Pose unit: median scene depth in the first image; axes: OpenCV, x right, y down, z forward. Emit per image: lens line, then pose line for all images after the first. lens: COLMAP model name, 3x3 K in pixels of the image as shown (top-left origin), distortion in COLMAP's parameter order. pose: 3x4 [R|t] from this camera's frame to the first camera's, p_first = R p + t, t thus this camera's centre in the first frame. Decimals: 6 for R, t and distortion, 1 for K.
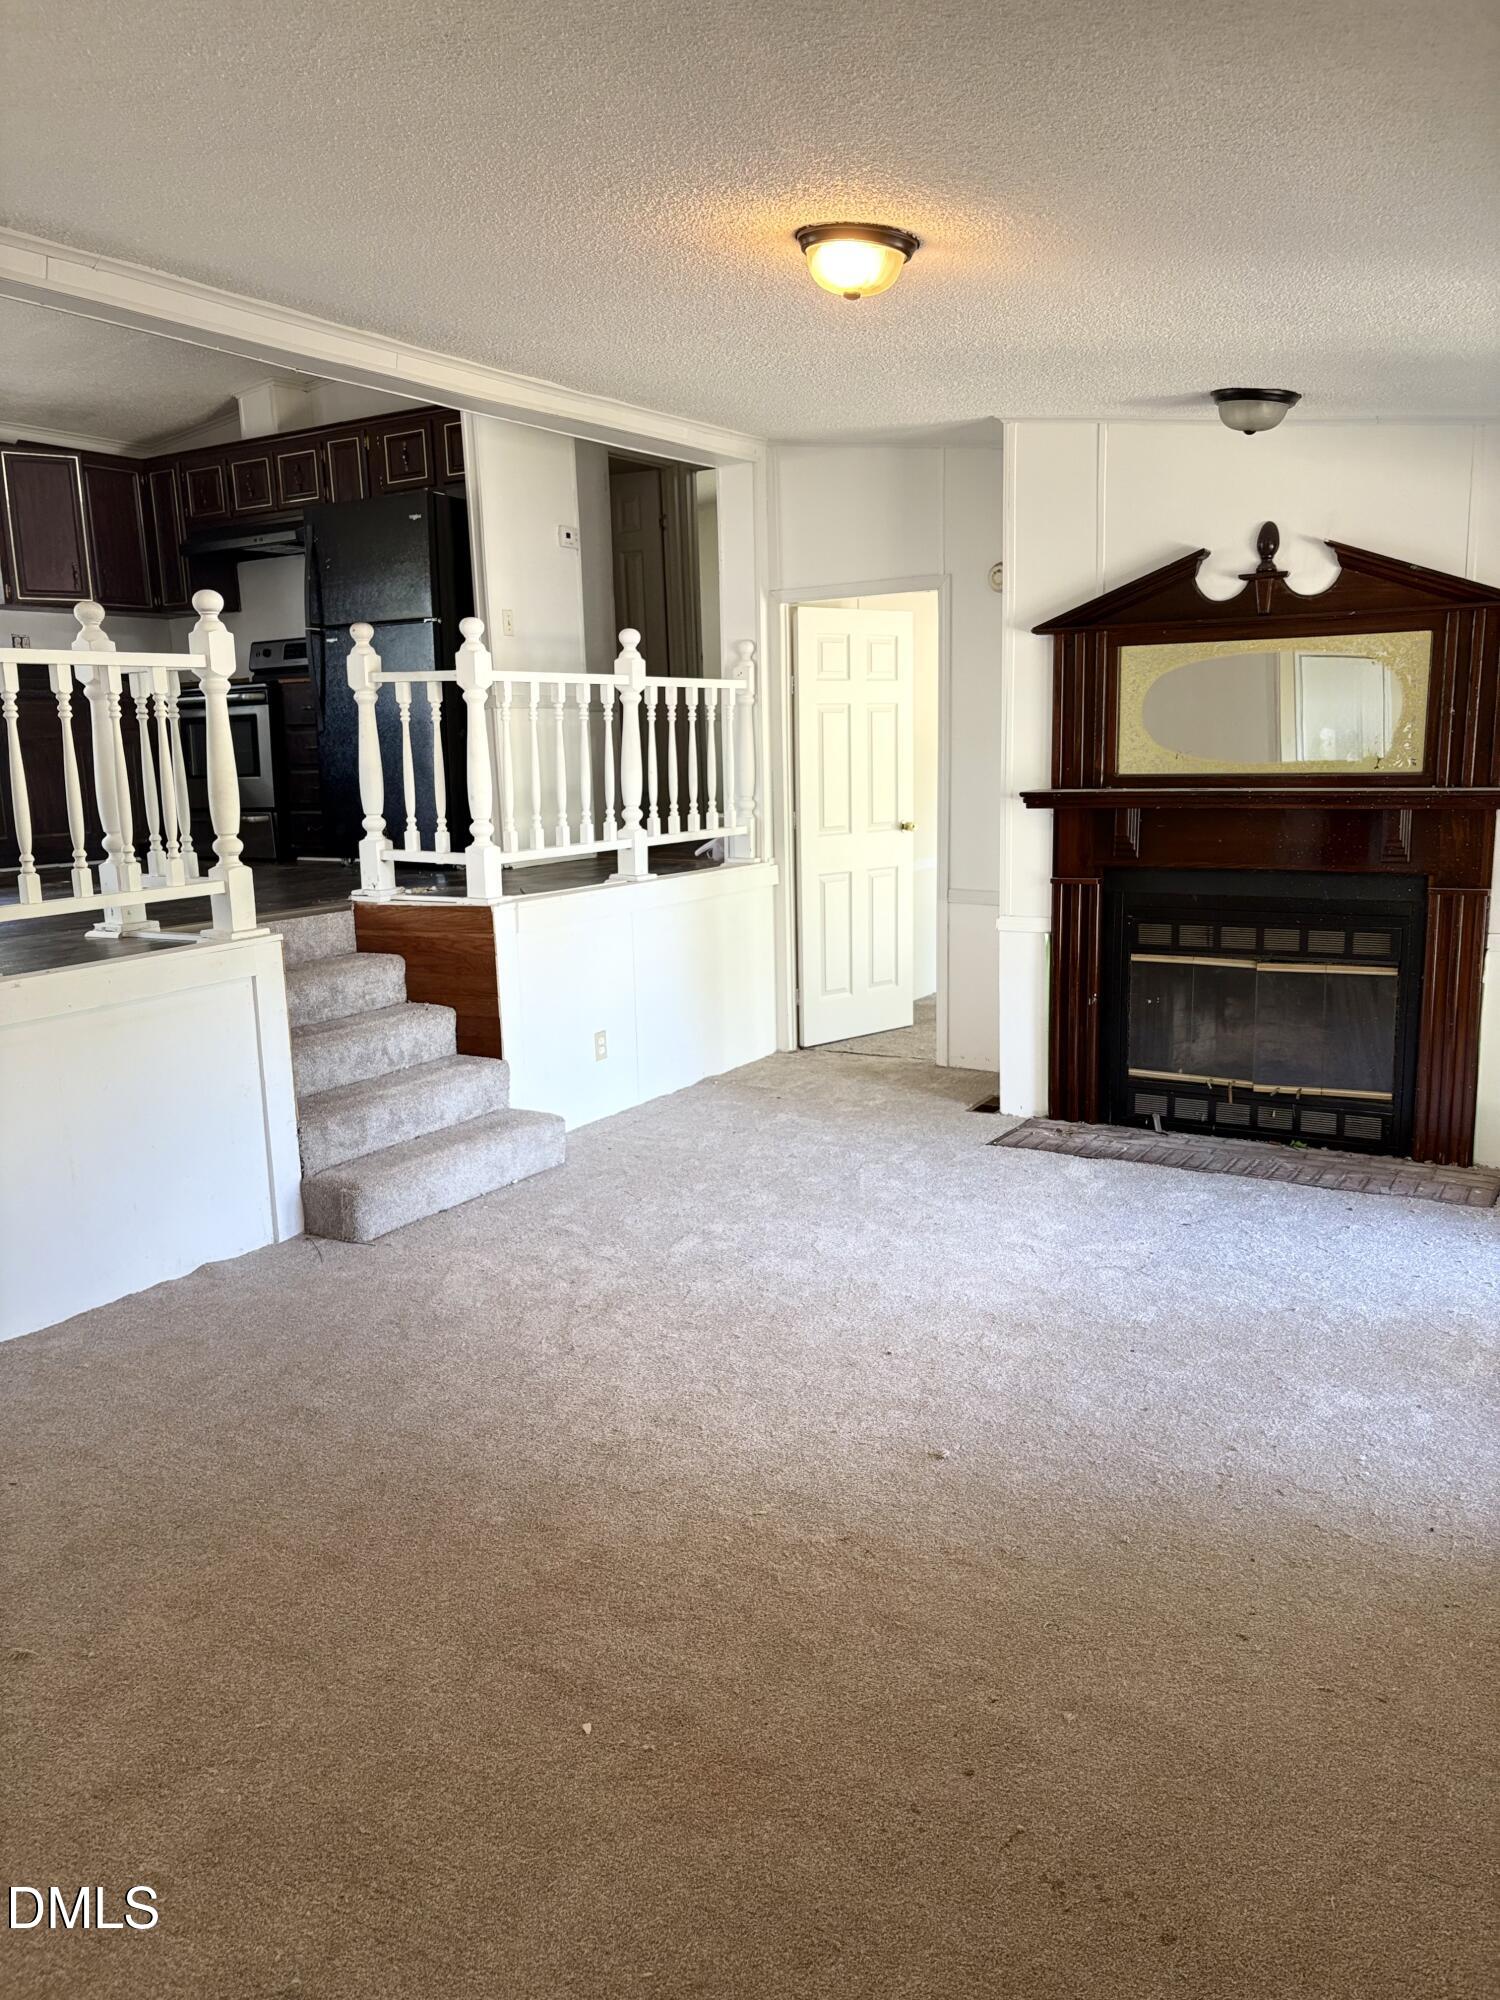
lens RADIAL K [[1494.0, 0, 750.0], [0, 1494.0, 1000.0], [0, 0, 1]] dist [0.037728, 0.000954]
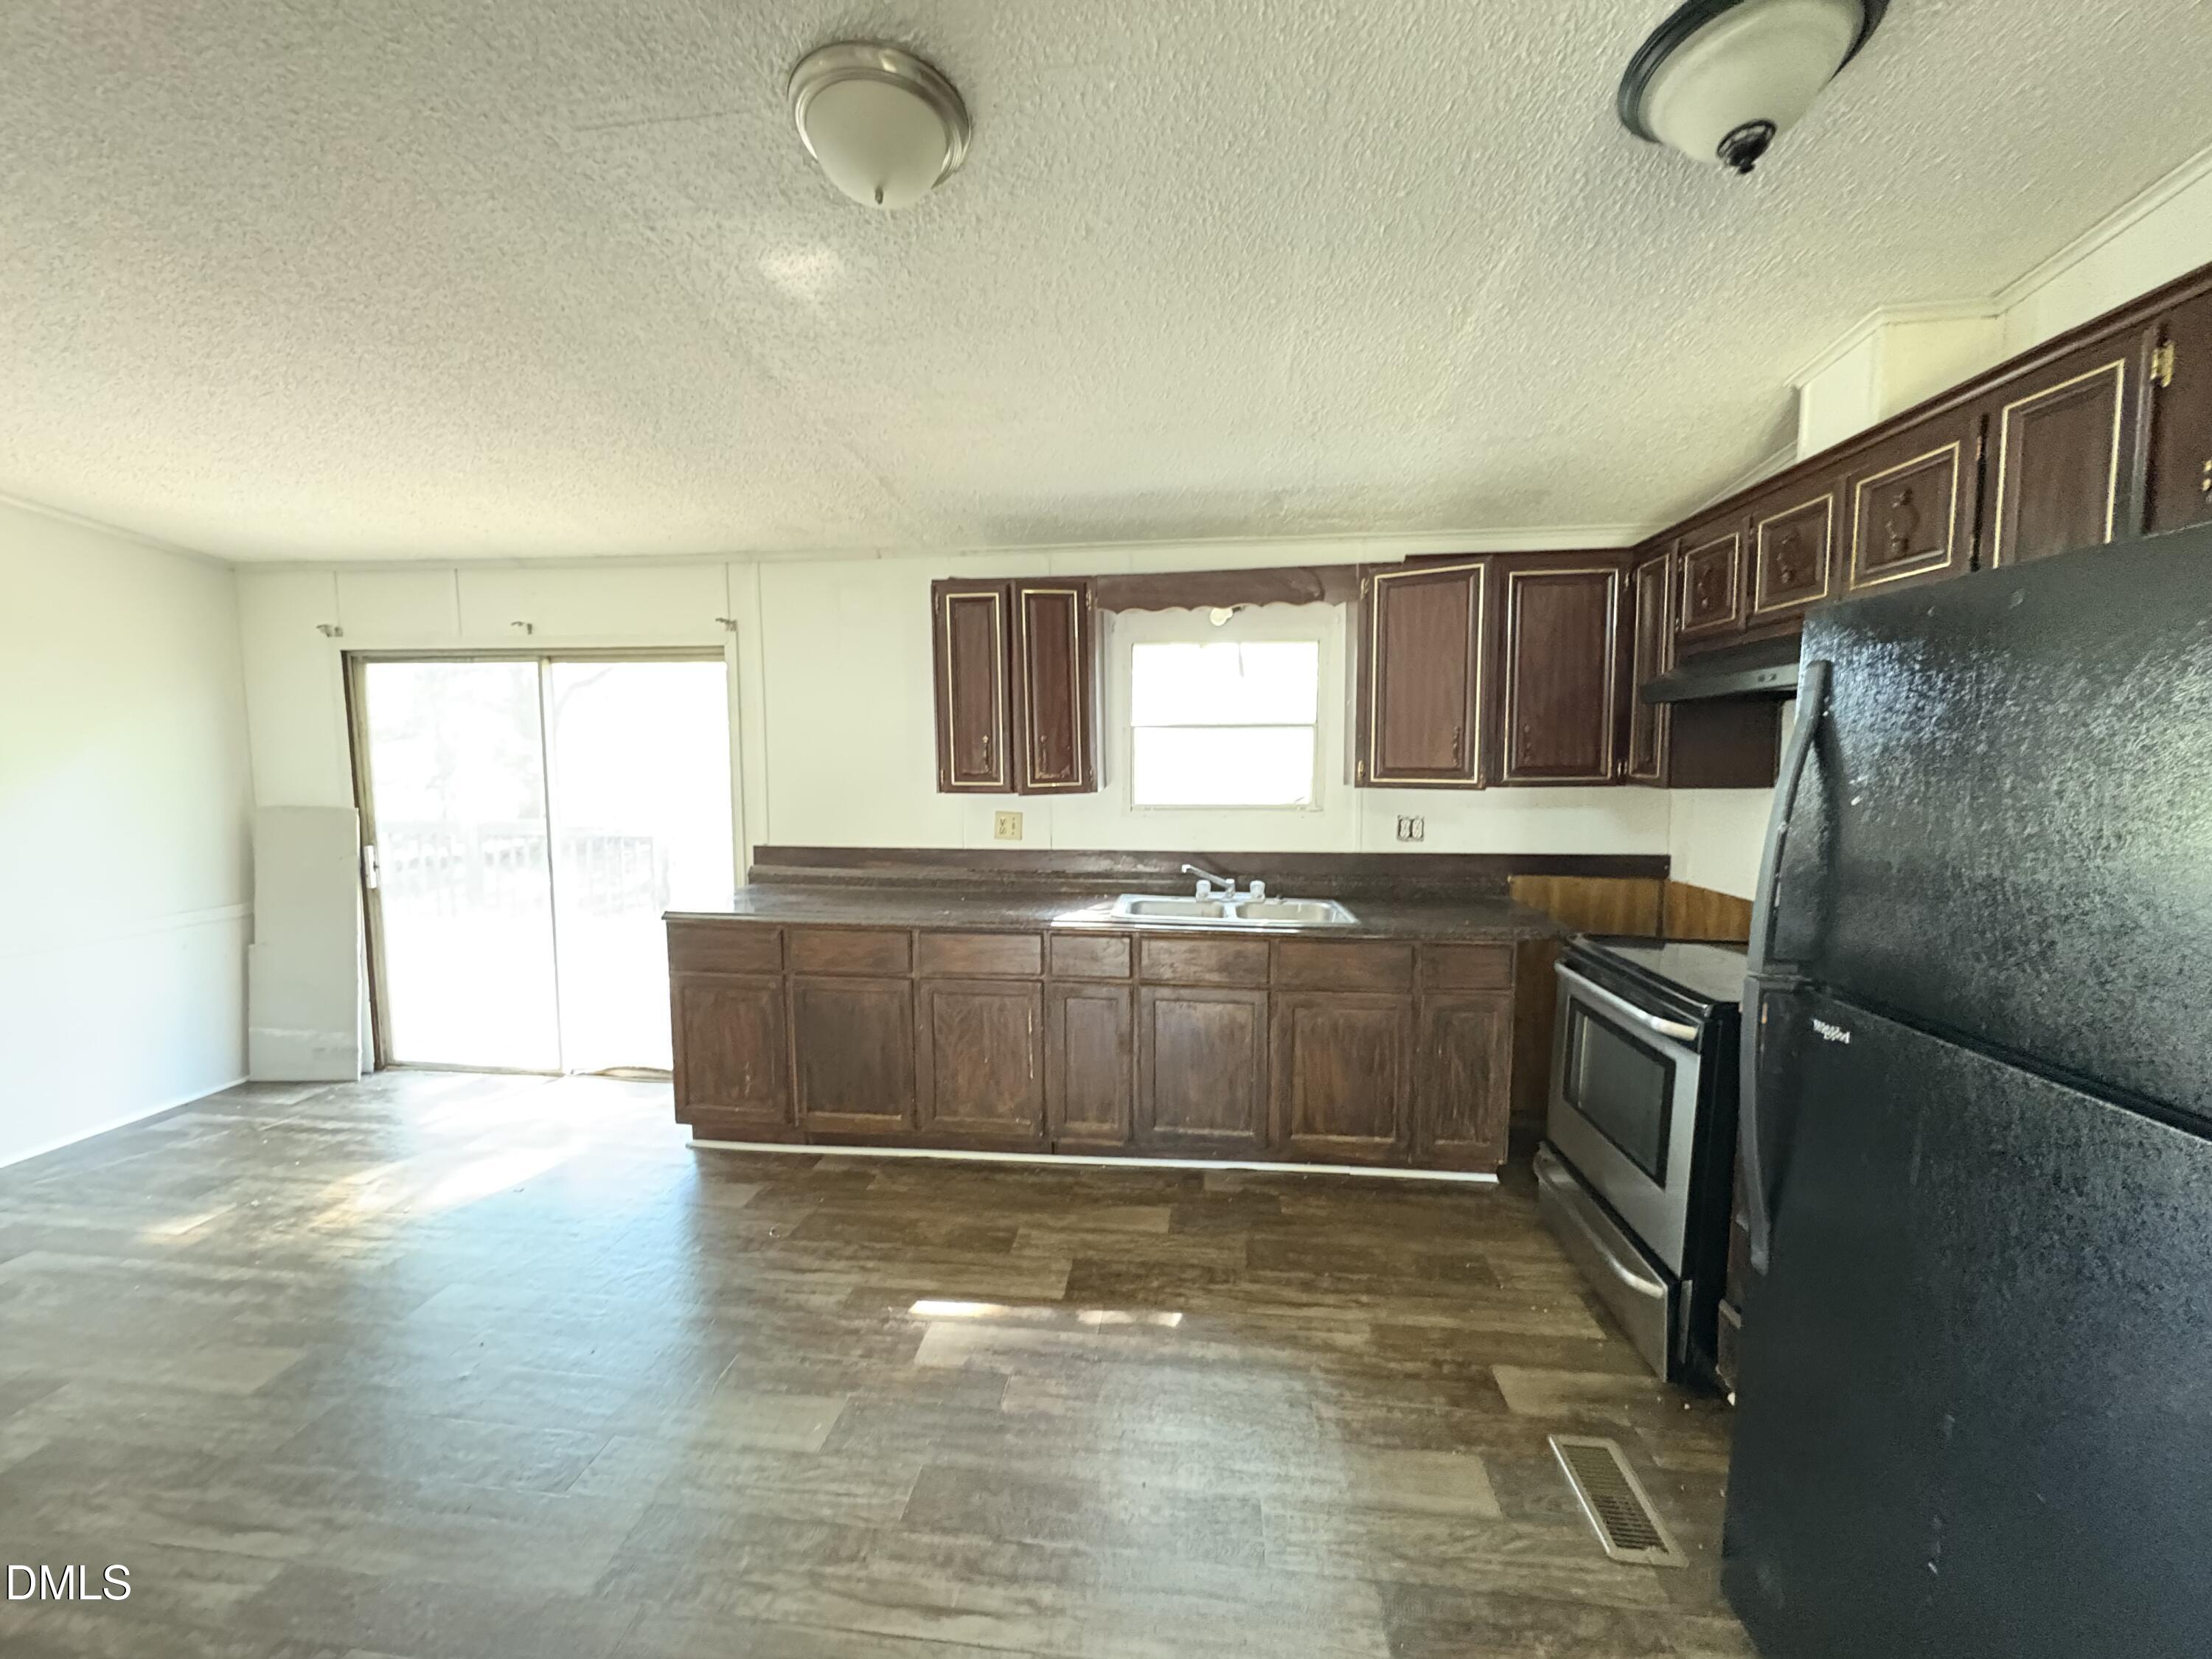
lens RADIAL K [[885.5, 0, 1106.0], [0, 885.5, 829.5], [0, 0, 1]] dist [0.000493, 0.000052]
pose [[0.418190, 0.109792, -0.901700, -0.161014], [-0.156617, 0.986517, 0.047483, -0.236666], [0.894756, 0.121365, 0.429747, 0.696006]]
